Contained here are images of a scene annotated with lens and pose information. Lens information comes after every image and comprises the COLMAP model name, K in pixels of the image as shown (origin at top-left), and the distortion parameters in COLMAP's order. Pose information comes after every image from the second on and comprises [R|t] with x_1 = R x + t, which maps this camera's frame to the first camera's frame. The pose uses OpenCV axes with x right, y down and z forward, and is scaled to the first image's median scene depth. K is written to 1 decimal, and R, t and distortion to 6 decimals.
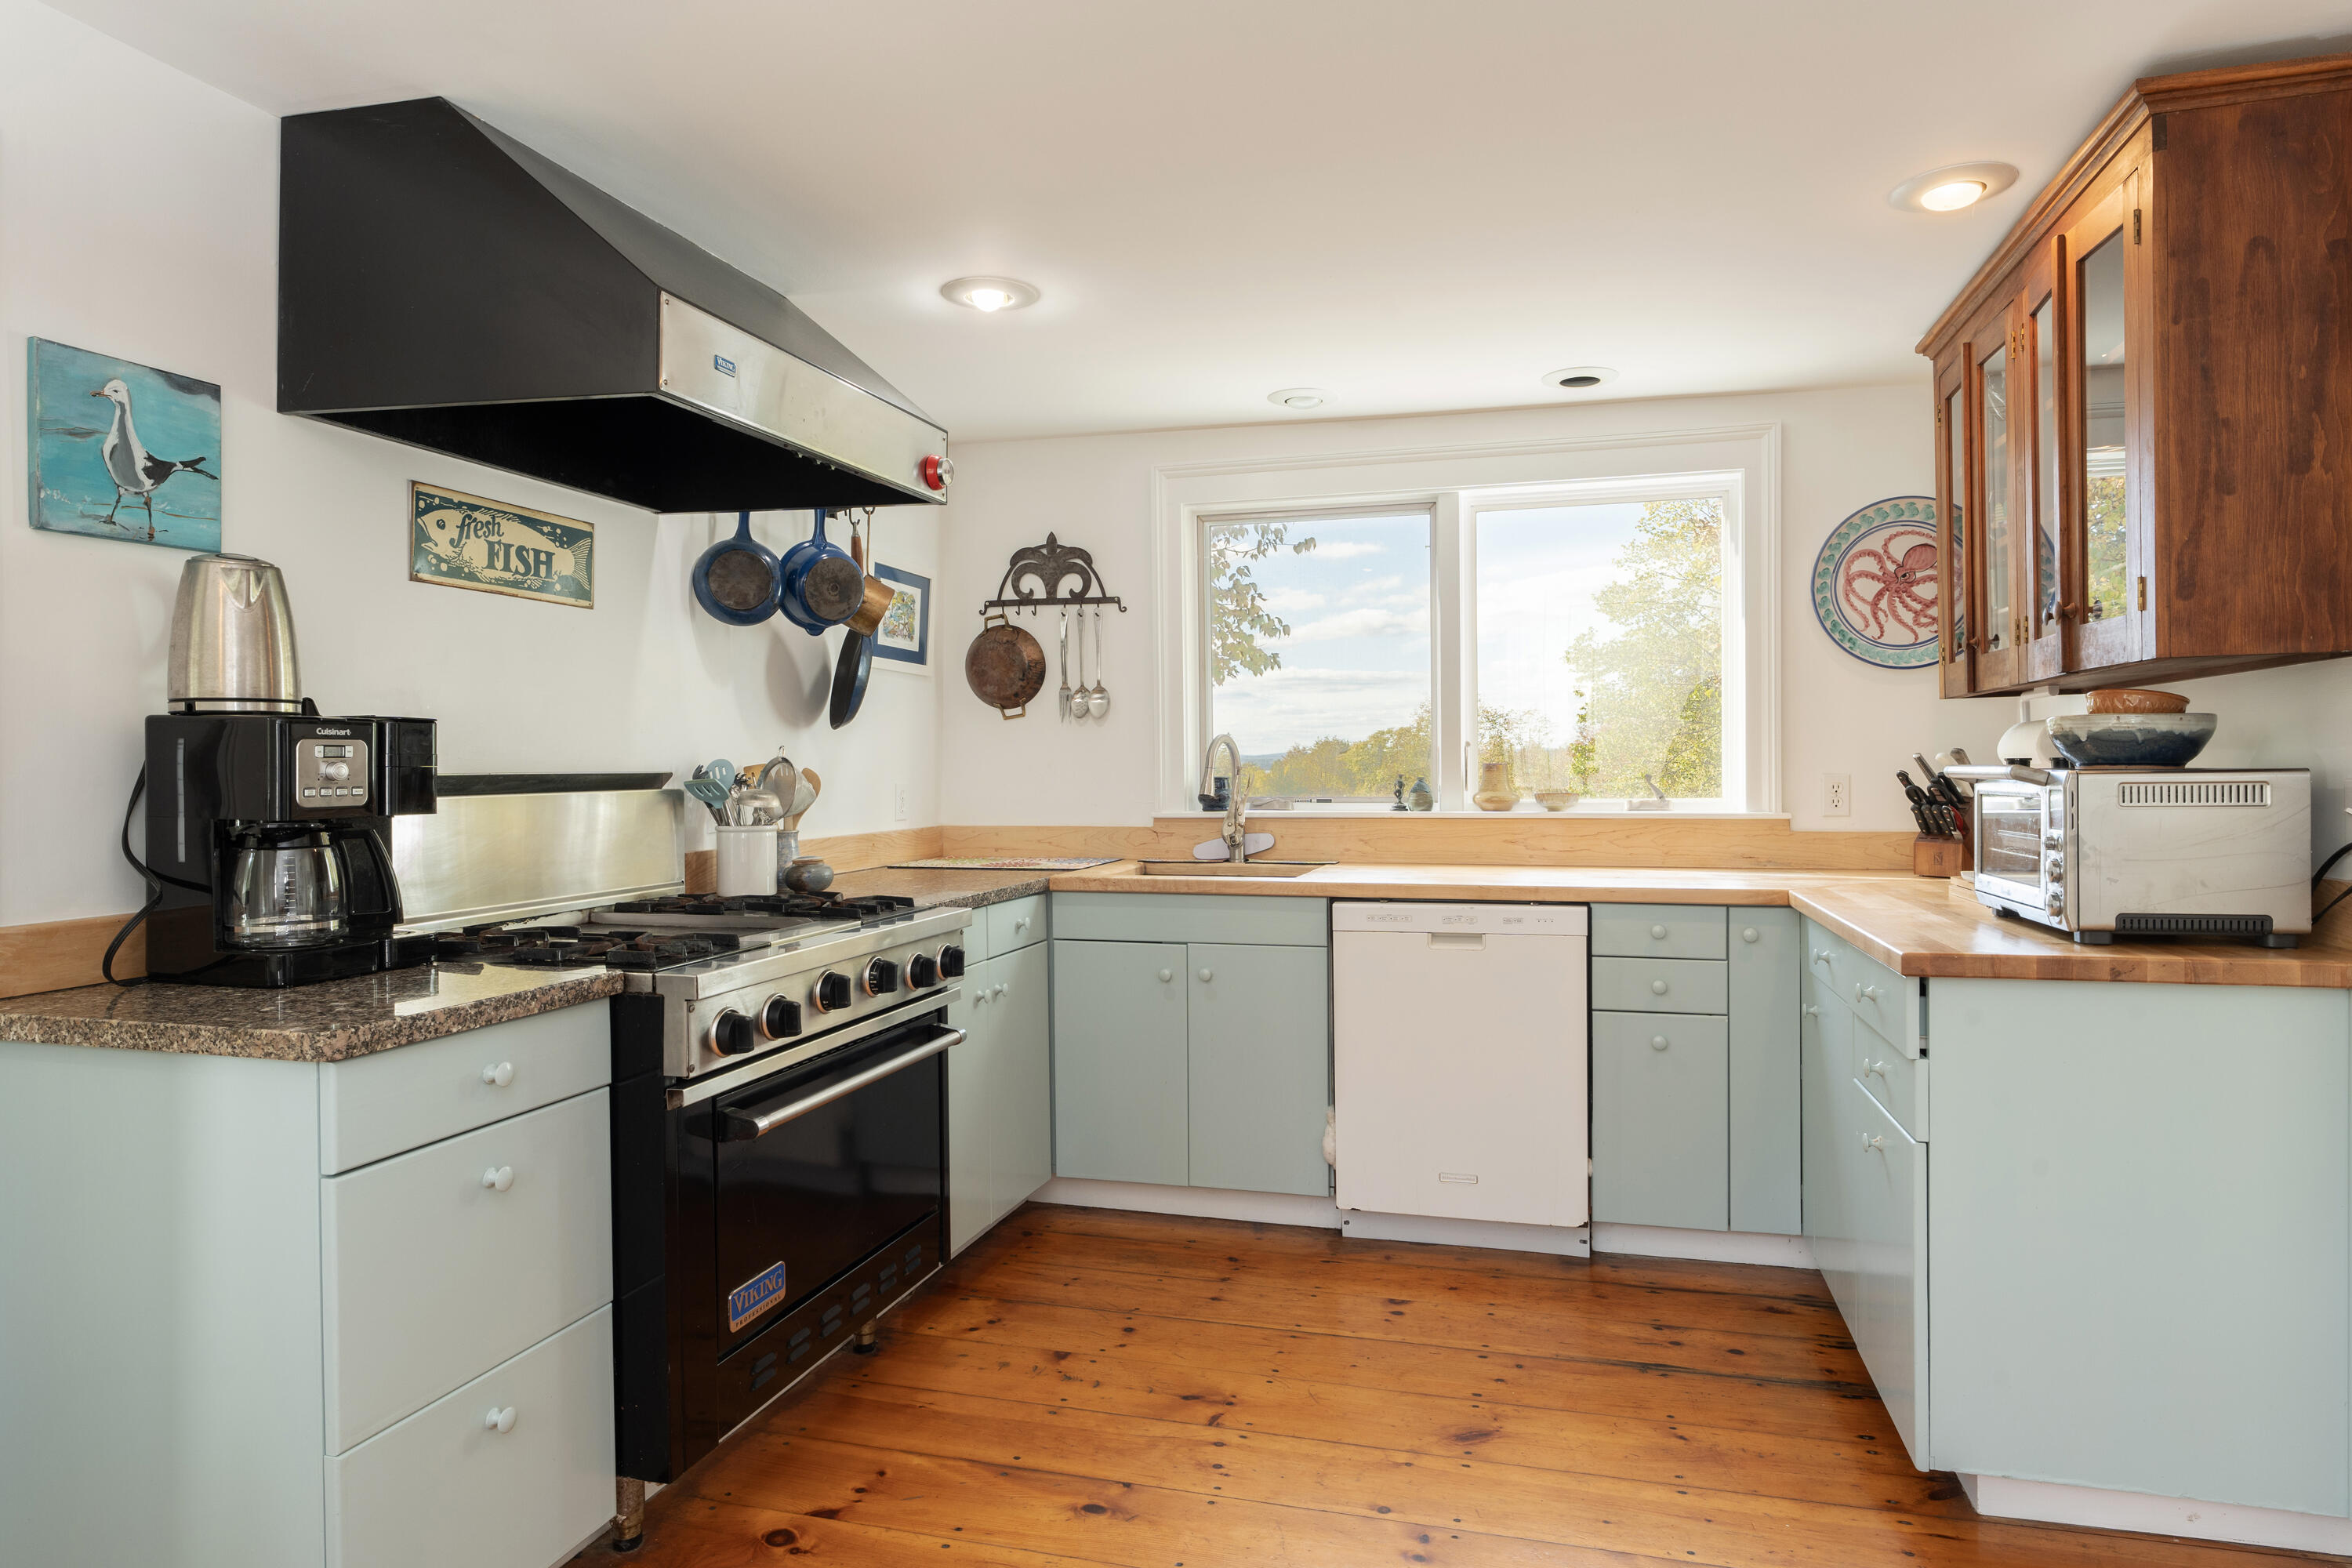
lens RADIAL K [[1506.5, 0, 1184.8], [0, 1506.5, 770.5], [0, 0, 1]] dist [0.000126, -0.000743]
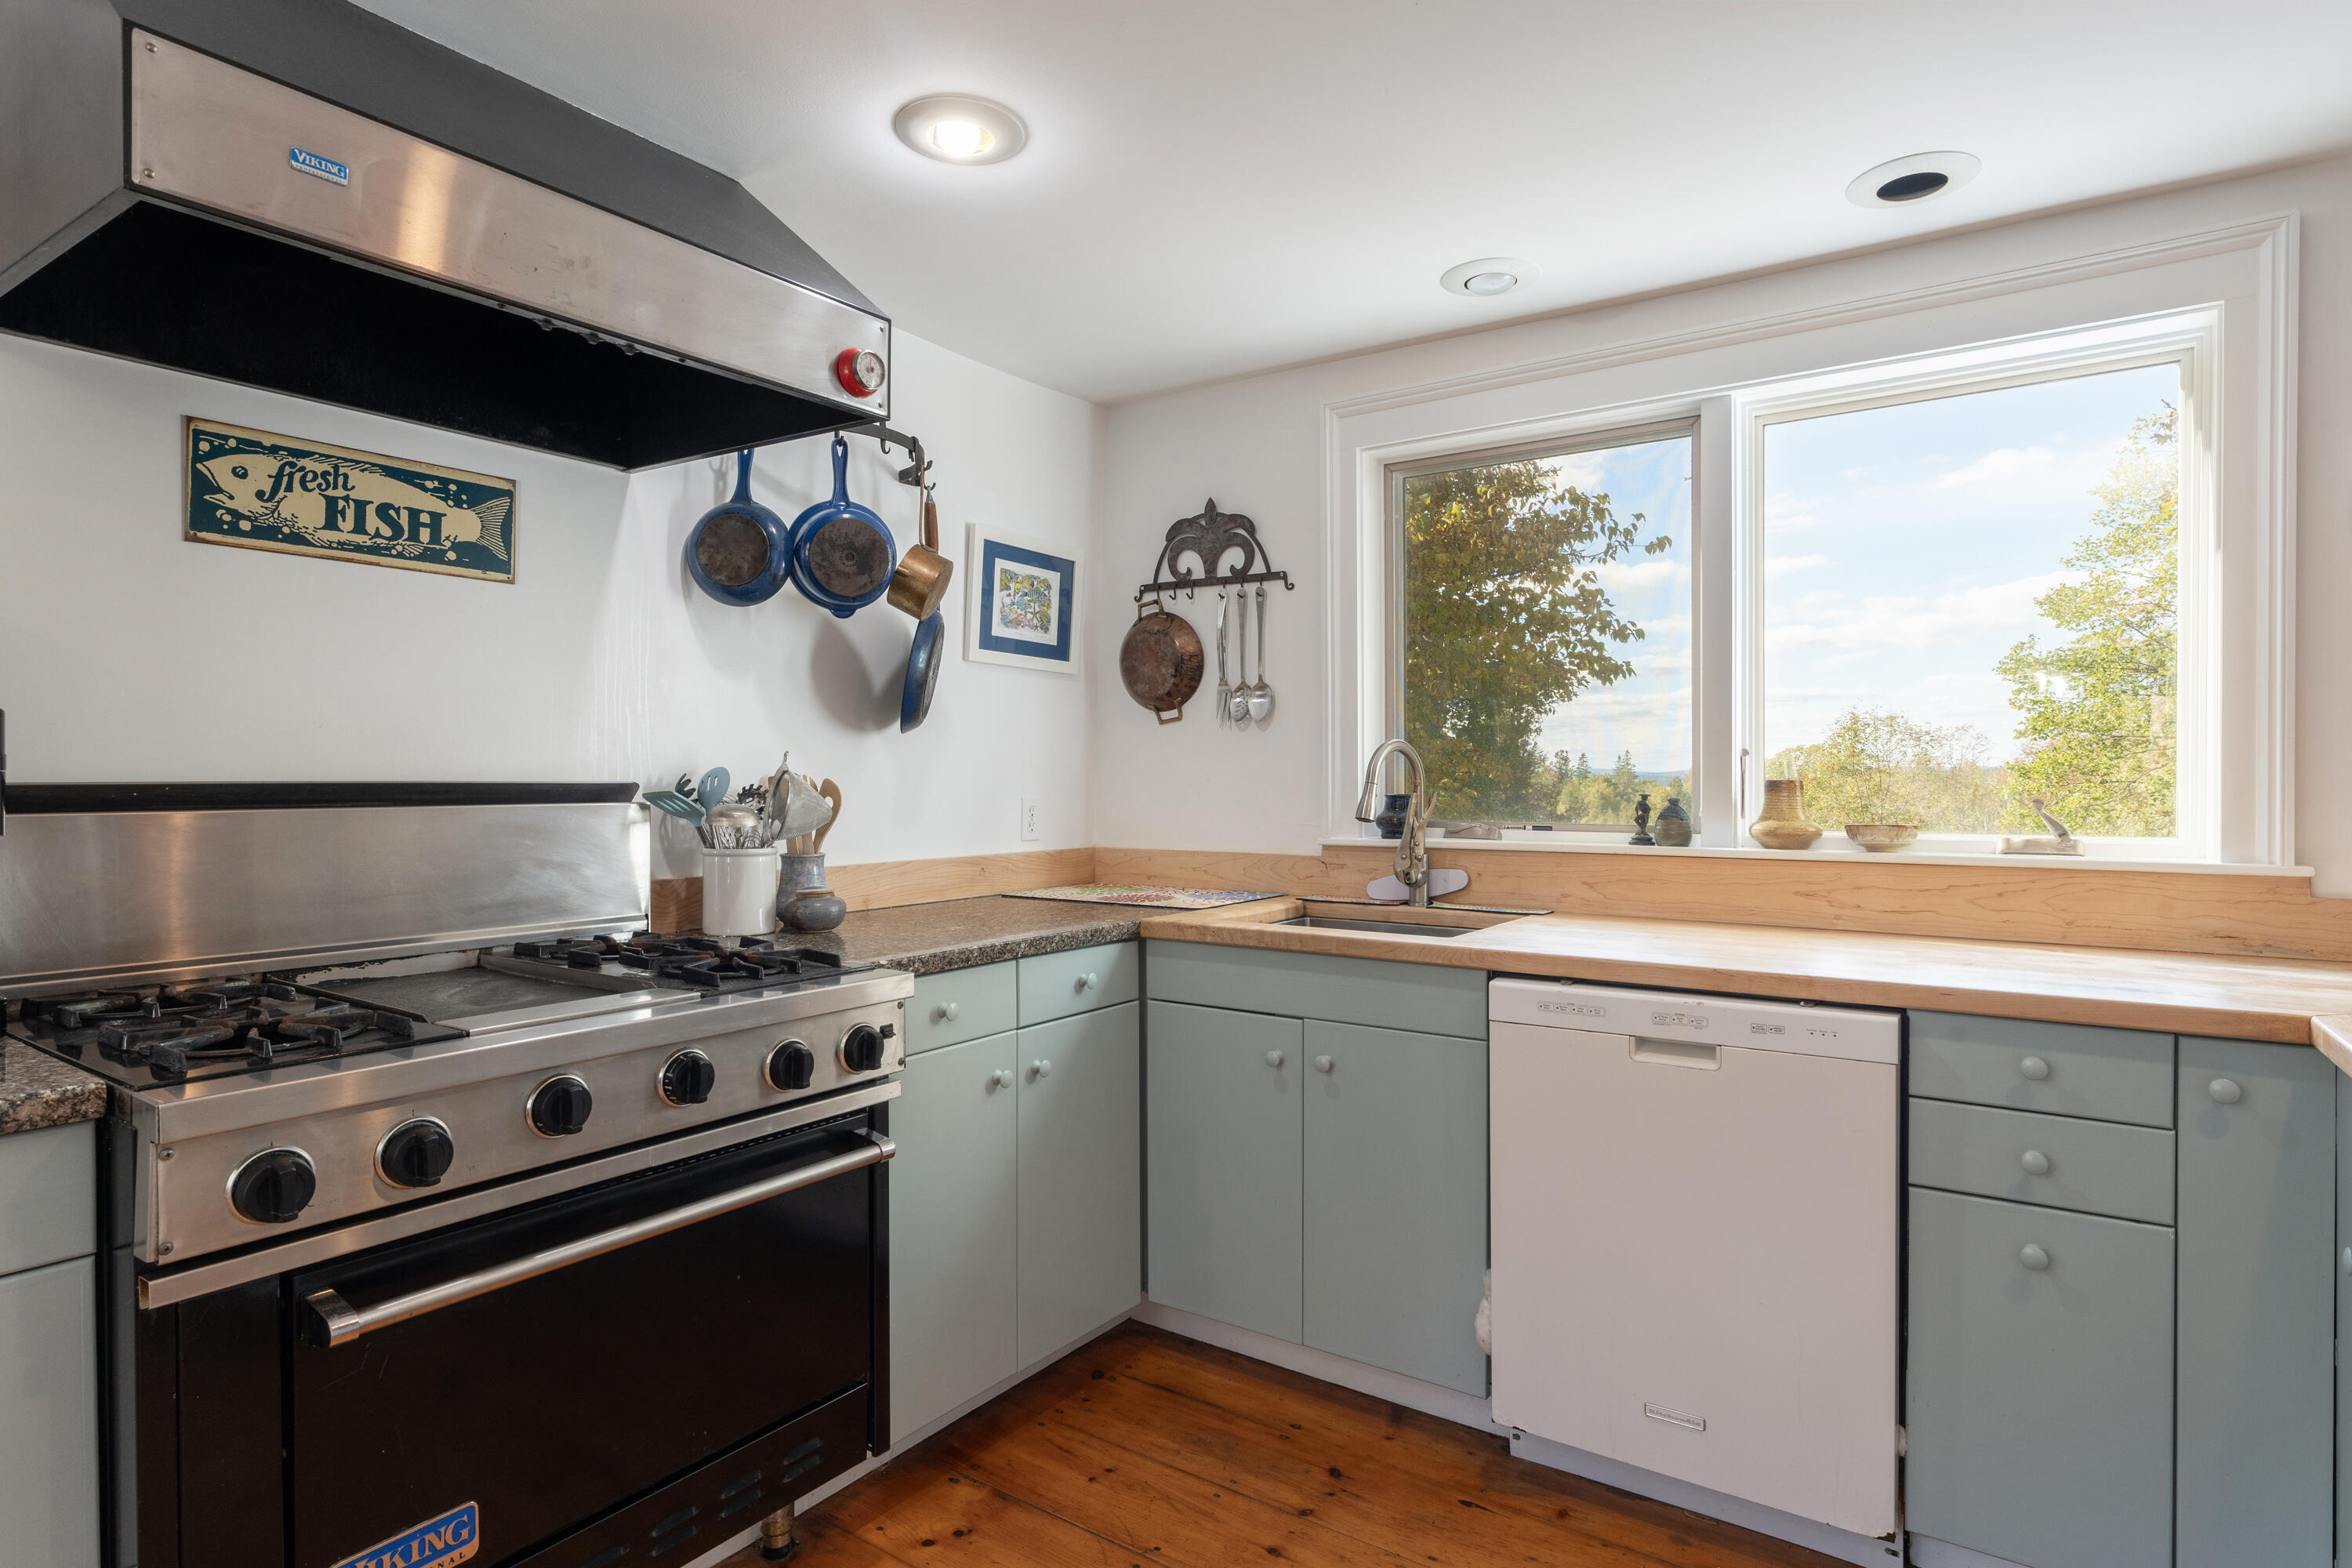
lens RADIAL K [[1287.9, 0, 1153.4], [0, 1287.9, 783.5], [0, 0, 1]] dist [-0.002896, -0.001687]
pose [[0.940958, 0.008639, -0.338413, 0.162627], [-0.008727, 0.999961, 0.001260, -0.001575], [0.338411, 0.001767, 0.940997, 0.419523]]
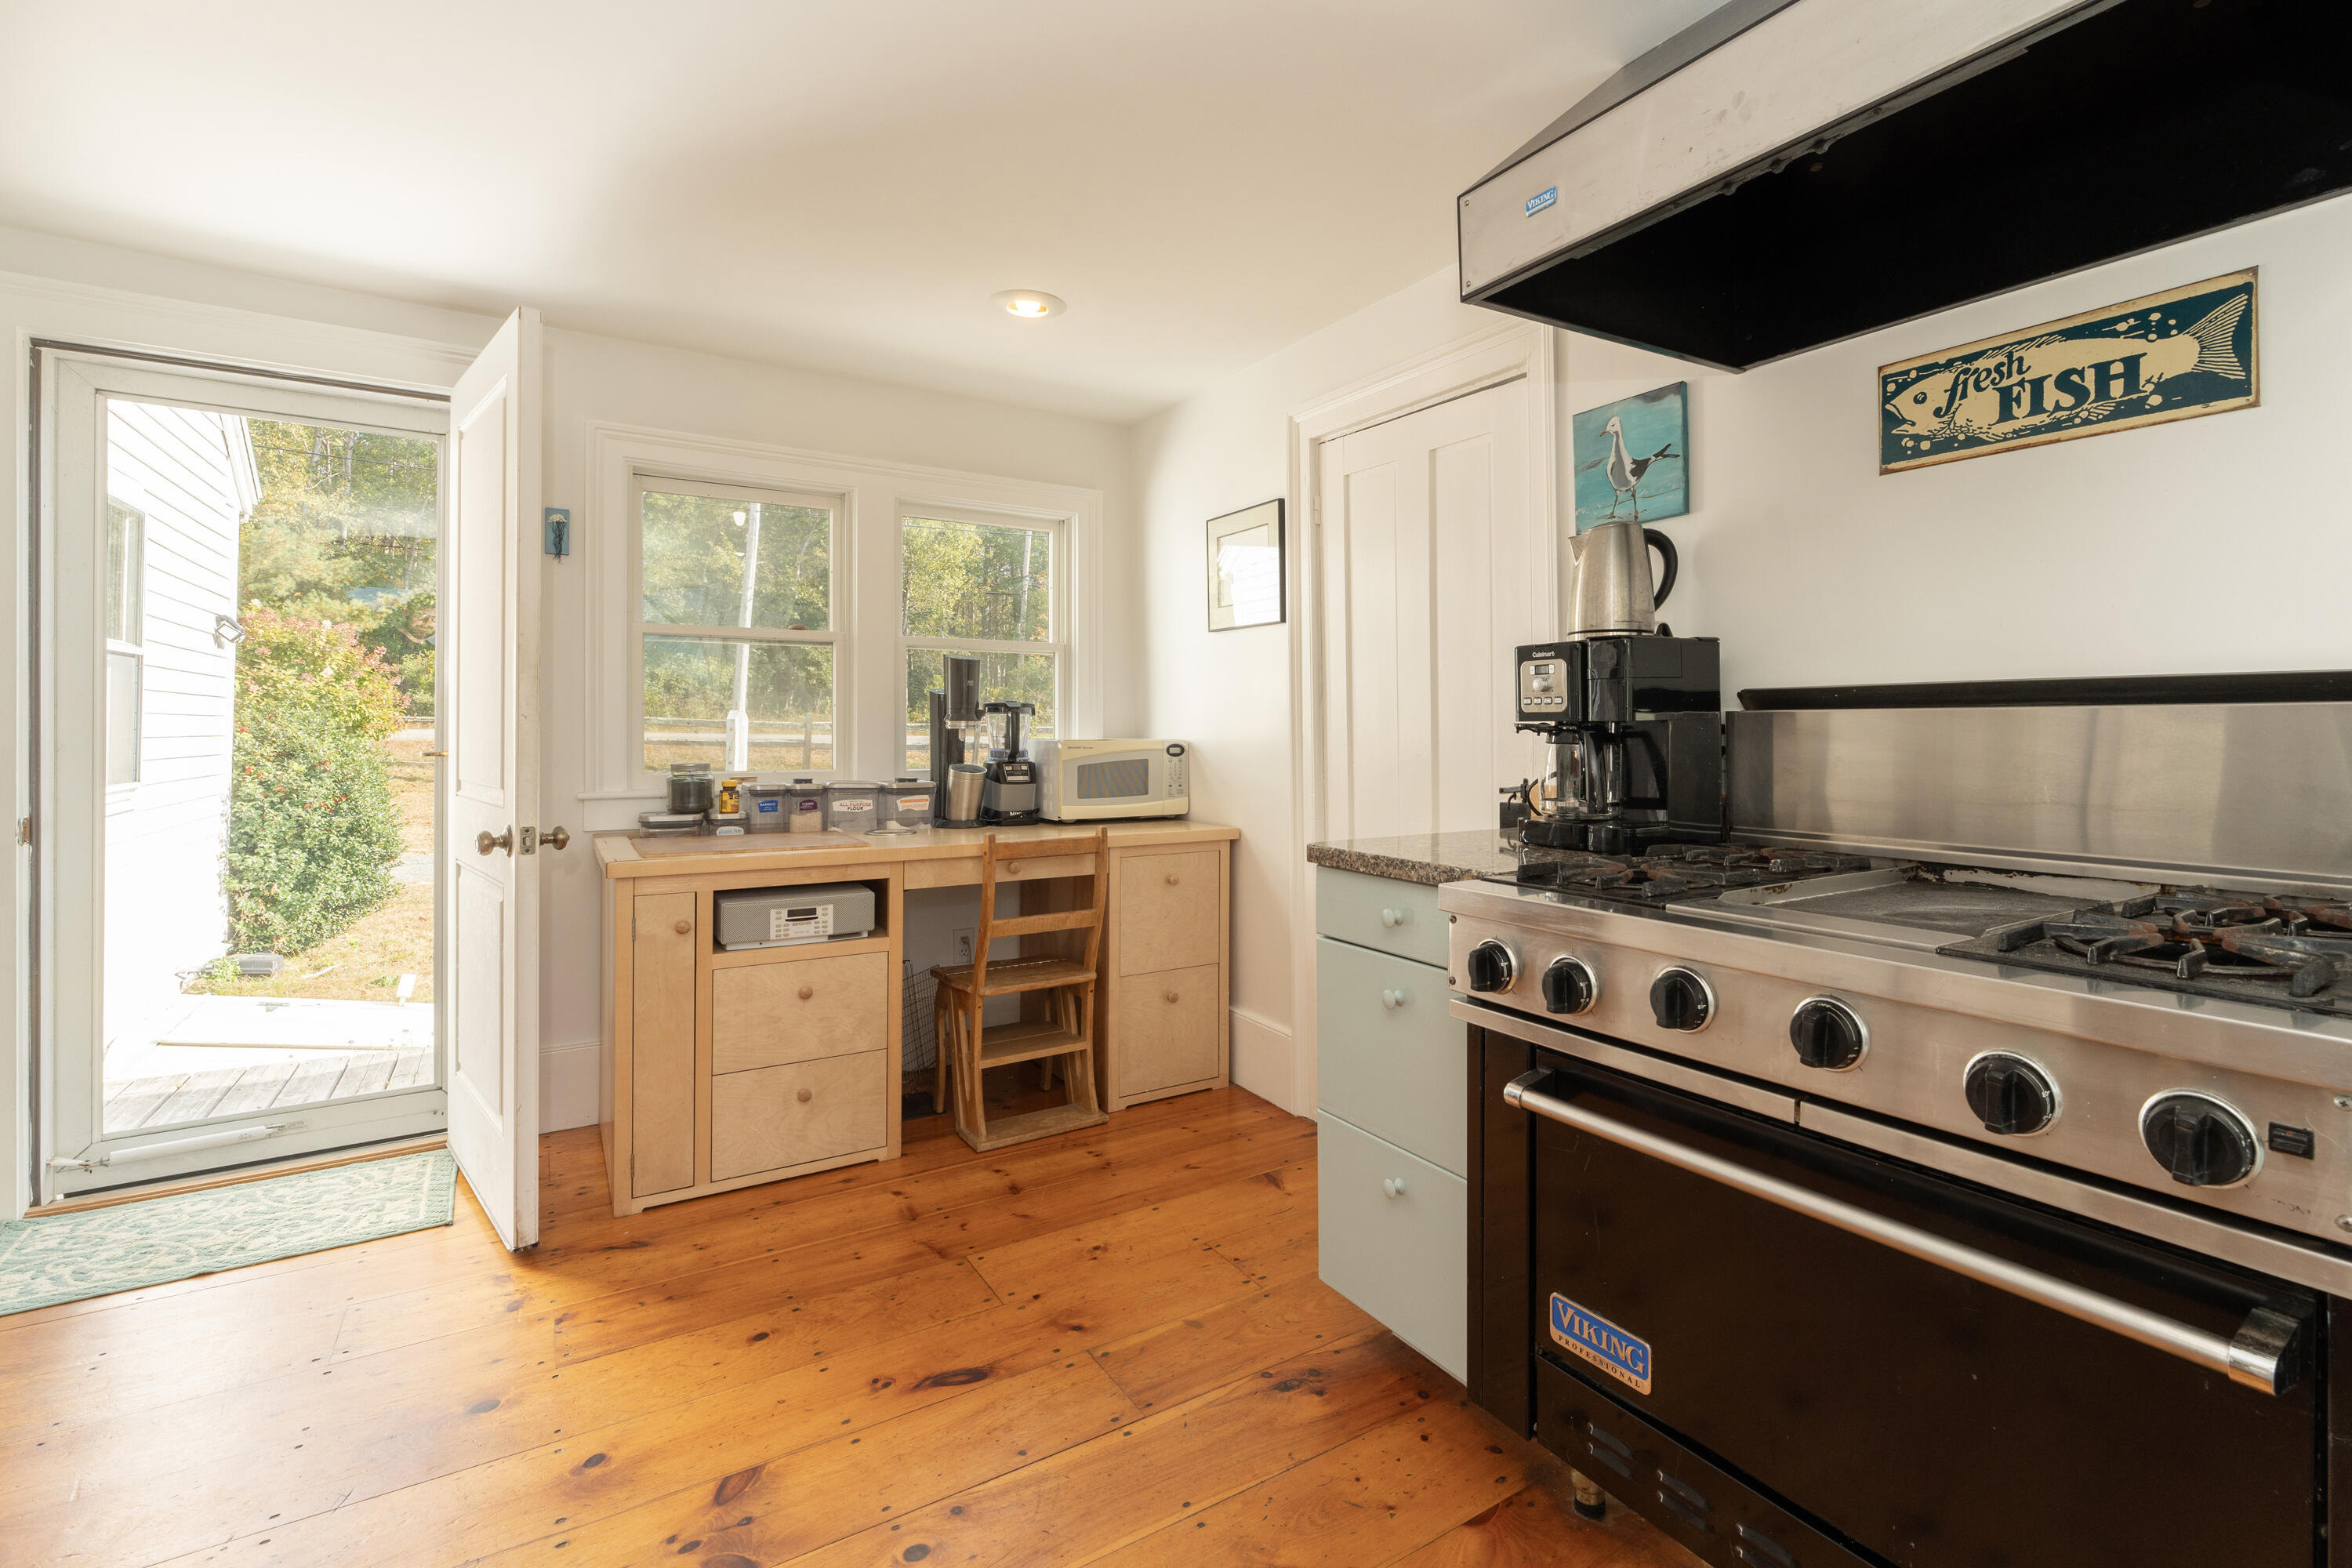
lens RADIAL K [[1040.9, 0, 1239.3], [0, 1040.9, 717.9], [0, 0, 1]] dist [-0.002694, -0.000980]
pose [[-0.653539, 0.001436, -0.756892, 0.180653], [-0.000526, 0.999997, 0.002352, 0.017315], [0.756893, 0.001936, -0.653536, 0.886959]]
